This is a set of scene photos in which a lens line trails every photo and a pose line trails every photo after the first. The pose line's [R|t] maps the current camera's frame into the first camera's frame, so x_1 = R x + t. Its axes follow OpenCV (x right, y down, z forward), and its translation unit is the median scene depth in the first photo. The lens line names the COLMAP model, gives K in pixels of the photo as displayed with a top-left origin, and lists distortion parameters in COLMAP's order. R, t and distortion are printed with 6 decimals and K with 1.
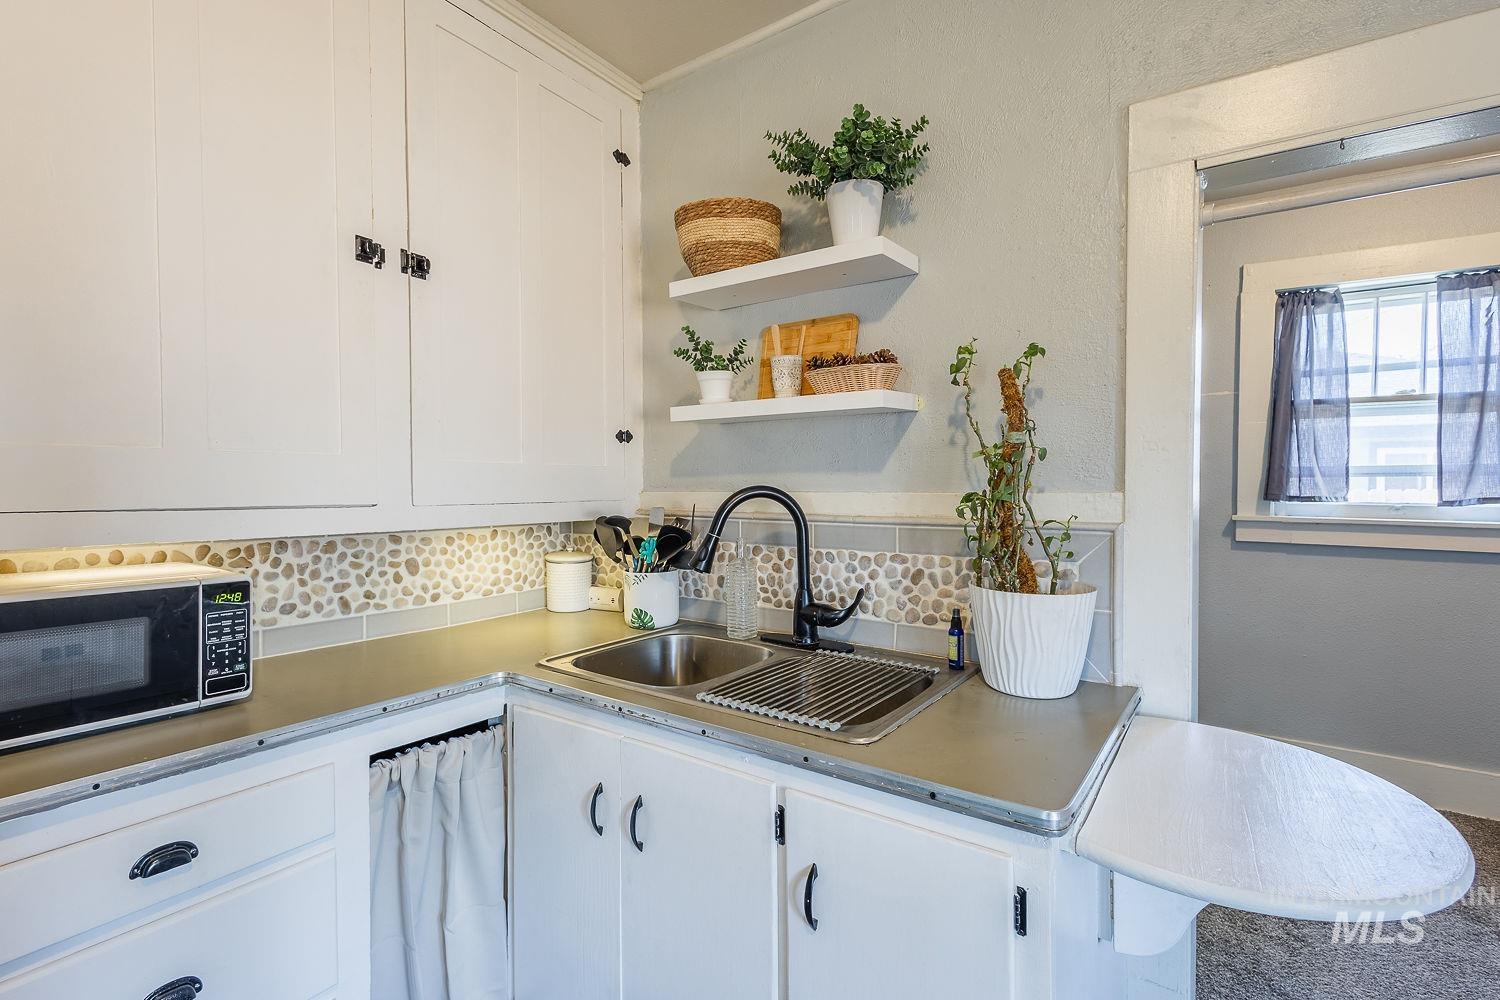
lens RADIAL K [[710.0, 0, 750.0], [0, 710.0, 500.0], [0, 0, 1]] dist [0.005288, 0.000122]
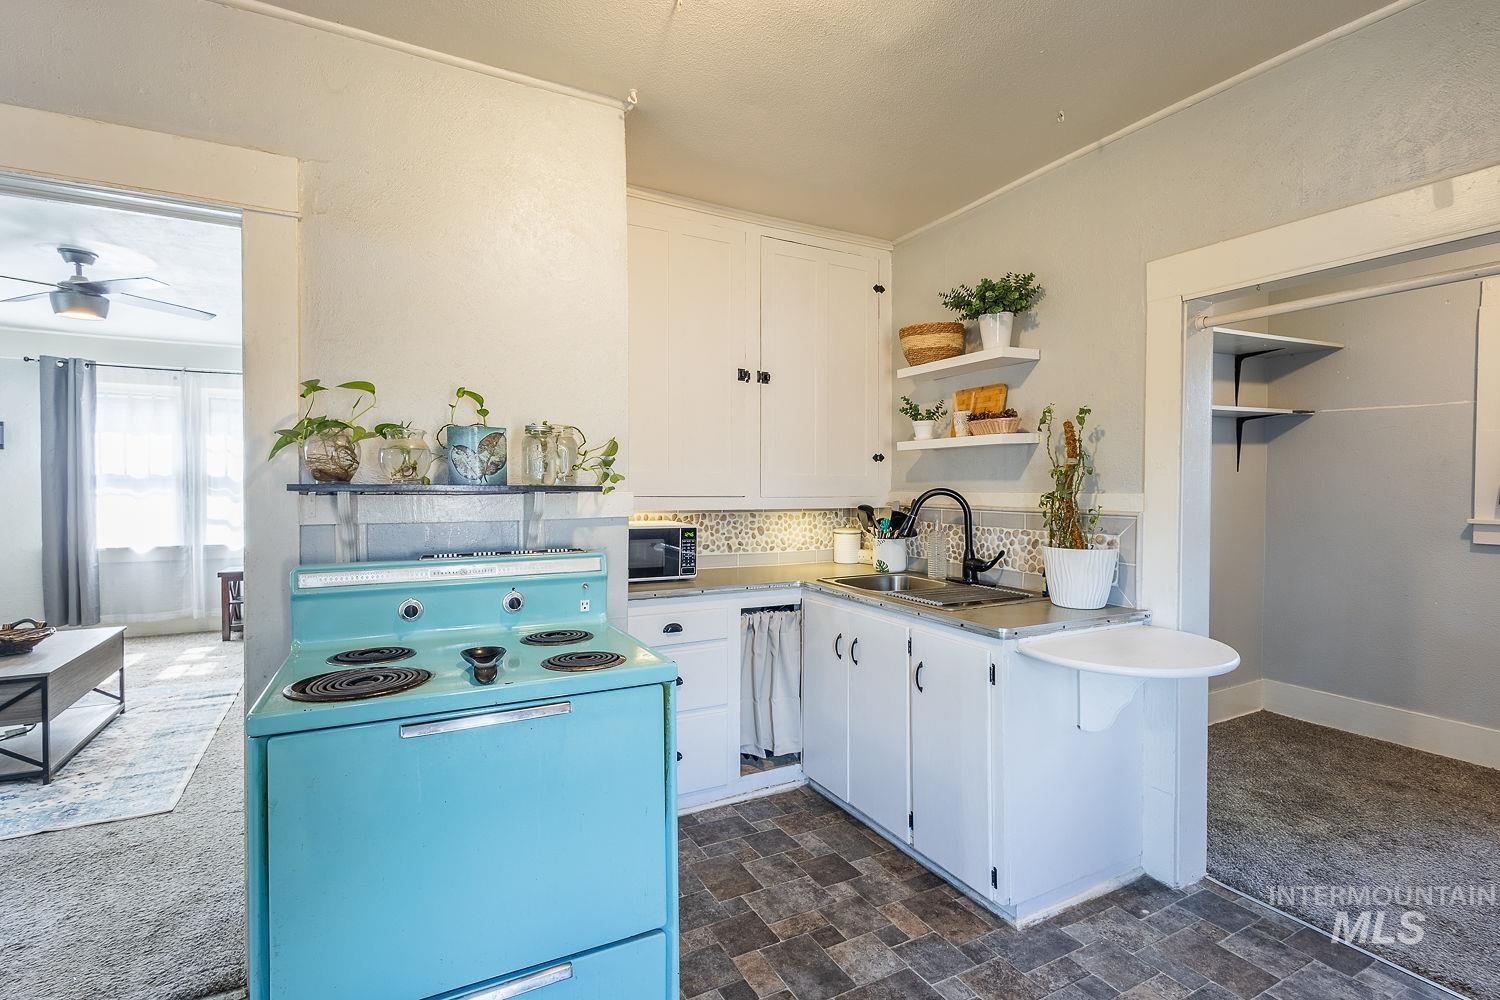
lens RADIAL K [[700.5, 0, 750.0], [0, 700.5, 500.0], [0, 0, 1]] dist [0.001395, -0.001072]
pose [[0.891268, 0.013178, -0.453285, 0.341432], [-0.013883, 0.999902, 0.001771, 0.011012], [0.453264, 0.004714, 0.891364, -0.670826]]
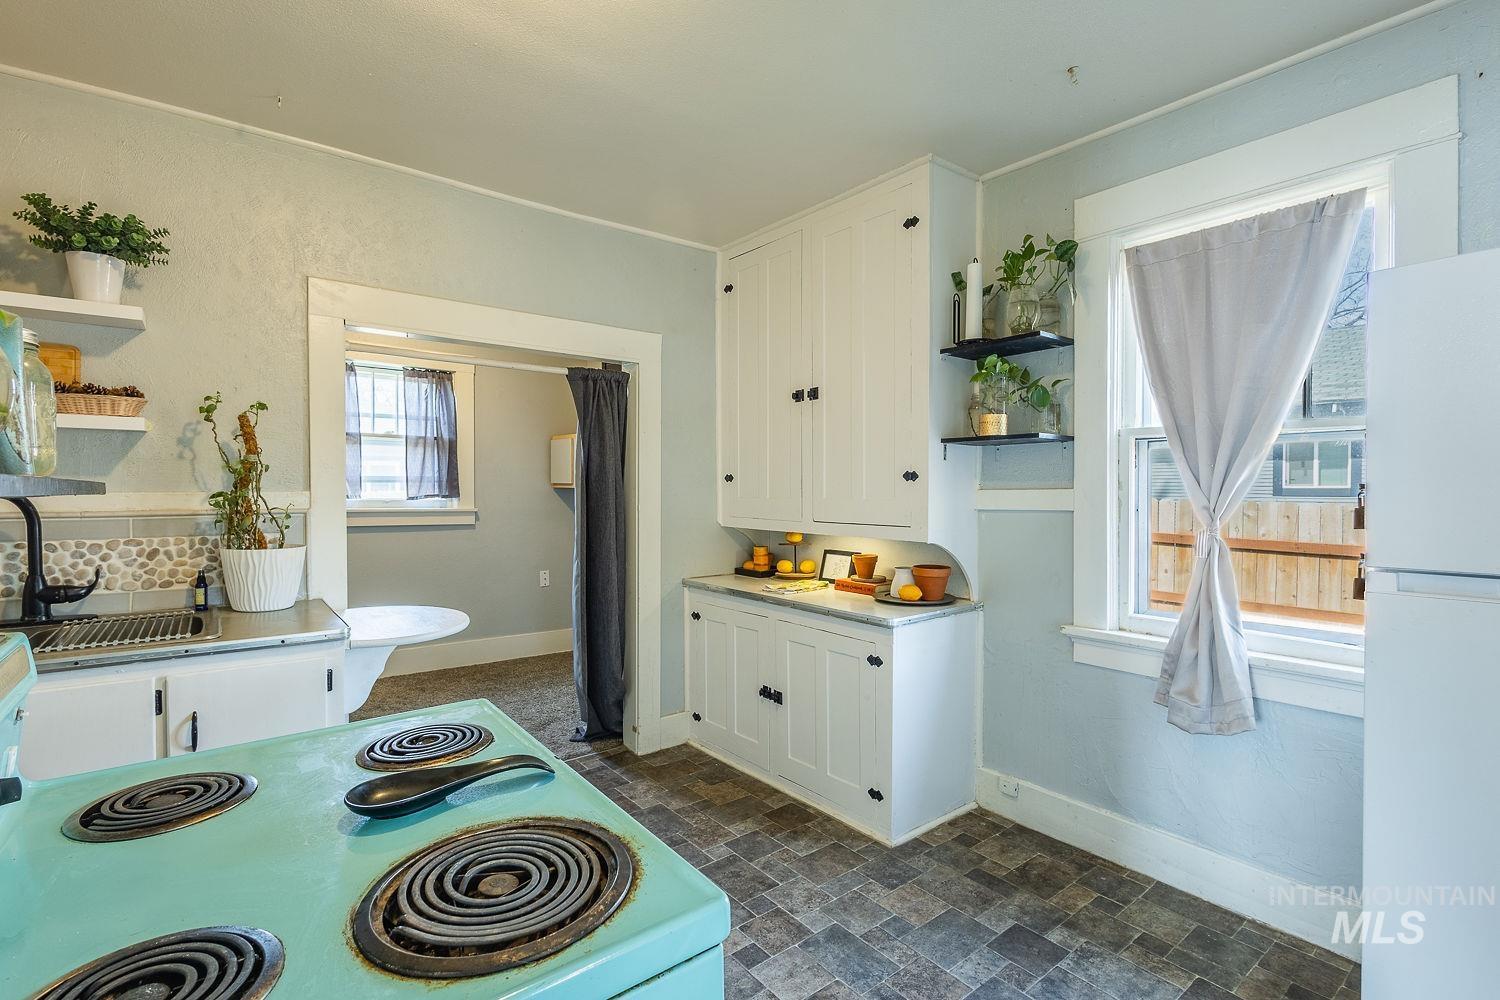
lens RADIAL K [[700.5, 0, 750.0], [0, 700.5, 500.0], [0, 0, 1]] dist [0.001395, -0.001072]
pose [[0.284804, -0.014853, 0.958471, -0.647644], [0.019290, 0.999766, 0.009761, 0.011823], [-0.958392, 0.015709, 0.285024, -0.429218]]
